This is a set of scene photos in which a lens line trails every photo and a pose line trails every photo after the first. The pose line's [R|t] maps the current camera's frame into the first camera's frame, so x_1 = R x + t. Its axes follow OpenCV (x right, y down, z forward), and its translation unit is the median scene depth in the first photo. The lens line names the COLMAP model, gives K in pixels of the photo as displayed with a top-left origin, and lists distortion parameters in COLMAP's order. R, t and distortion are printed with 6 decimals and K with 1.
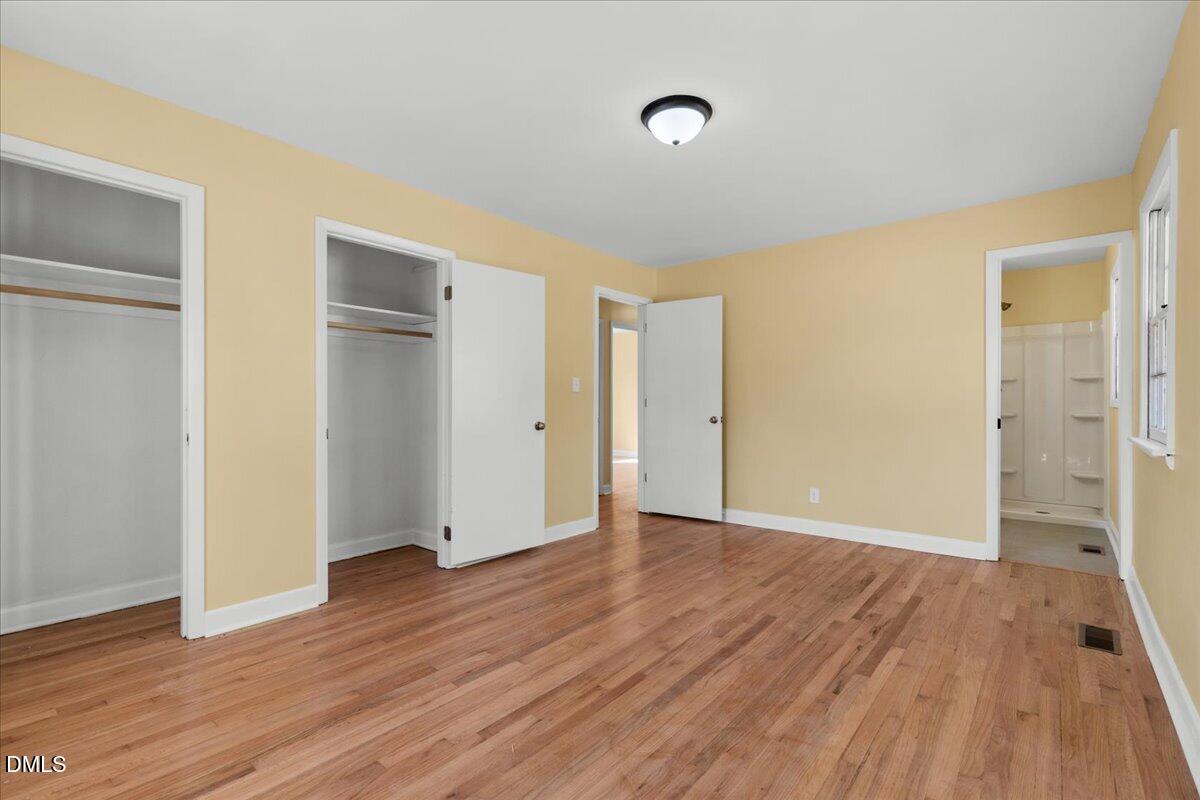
lens RADIAL K [[539.5, 0, 596.0], [0, 539.5, 405.0], [0, 0, 1]] dist [0.009701, -0.000630]
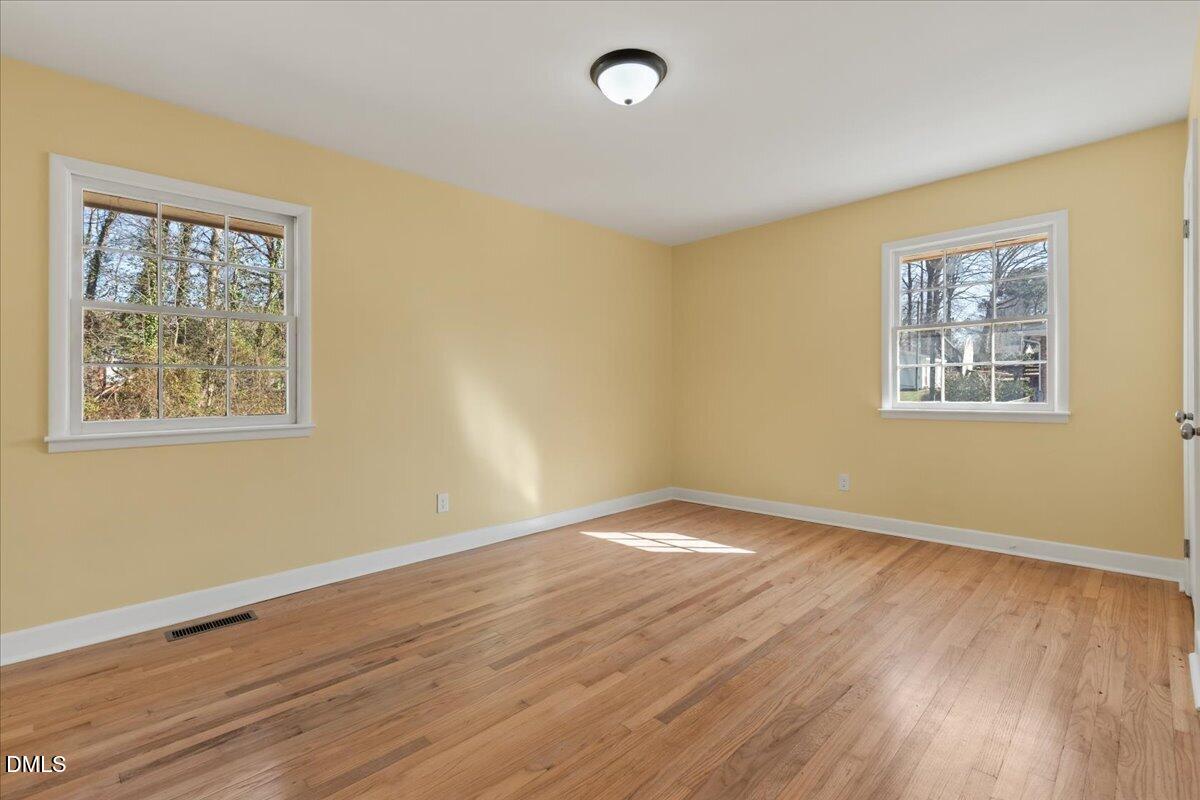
lens RADIAL K [[539.5, 0, 596.0], [0, 539.5, 405.0], [0, 0, 1]] dist [0.009701, -0.000630]
pose [[-0.996171, 0.013133, 0.086439, 0.114662], [0.016148, 0.999282, 0.034275, -0.003834], [-0.085927, 0.035539, -0.995667, 1.814590]]
